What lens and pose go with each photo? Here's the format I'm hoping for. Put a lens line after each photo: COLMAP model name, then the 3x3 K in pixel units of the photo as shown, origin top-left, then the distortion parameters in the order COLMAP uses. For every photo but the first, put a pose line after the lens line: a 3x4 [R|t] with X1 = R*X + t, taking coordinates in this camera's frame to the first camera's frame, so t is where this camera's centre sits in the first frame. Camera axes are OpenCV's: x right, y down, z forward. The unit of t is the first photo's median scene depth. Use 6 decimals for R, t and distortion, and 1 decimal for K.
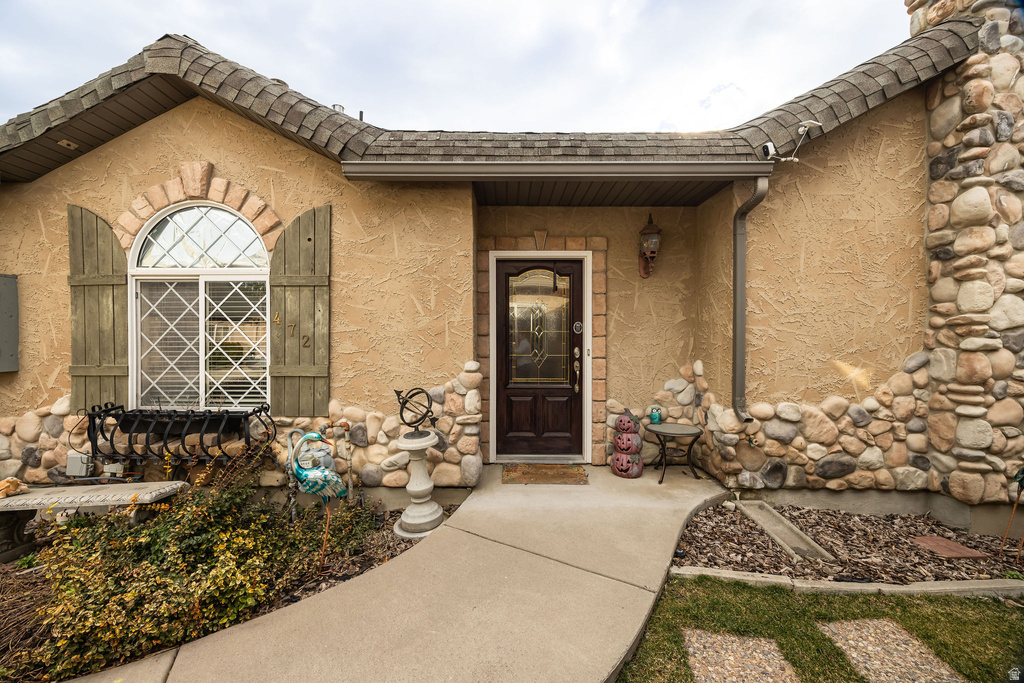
lens RADIAL K [[394.2, 0, 510.1], [0, 394.2, 340.9], [0, 0, 1]] dist [-0.002278, 0.000142]
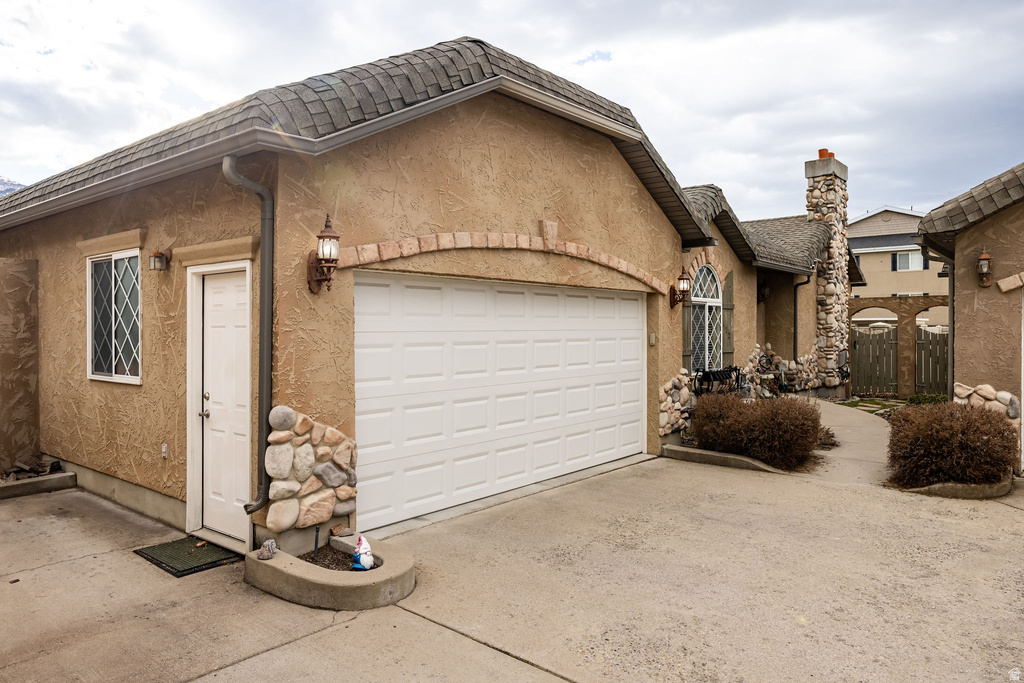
lens RADIAL K [[698.8, 0, 512.6], [0, 698.8, 340.5], [0, 0, 1]] dist [-0.008381, -0.003268]
pose [[0.629314, -0.012676, 0.777048, -4.108461], [0.010995, 0.999912, 0.007407, -0.012055], [-0.777073, 0.003882, 0.629398, -0.435428]]
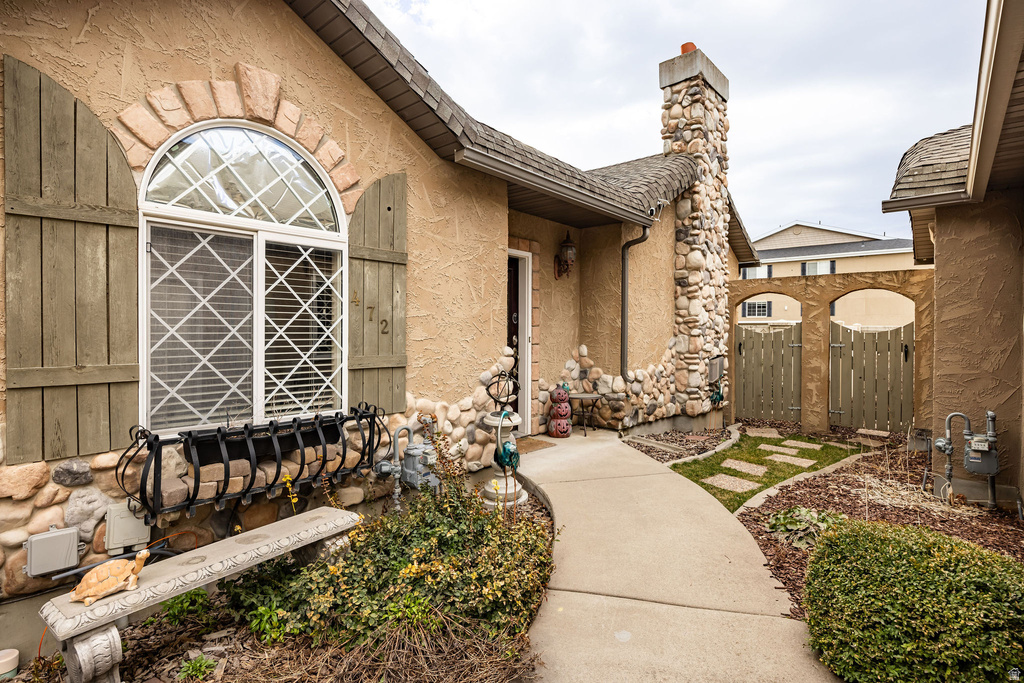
lens RADIAL K [[533.3, 0, 514.0], [0, 533.3, 340.2], [0, 0, 1]] dist [-0.017973, -0.000538]
pose [[0.629661, -0.007322, 0.776835, -1.240557], [0.001836, 0.999967, 0.007938, 0.021350], [-0.776868, -0.003572, 0.629654, 0.052262]]
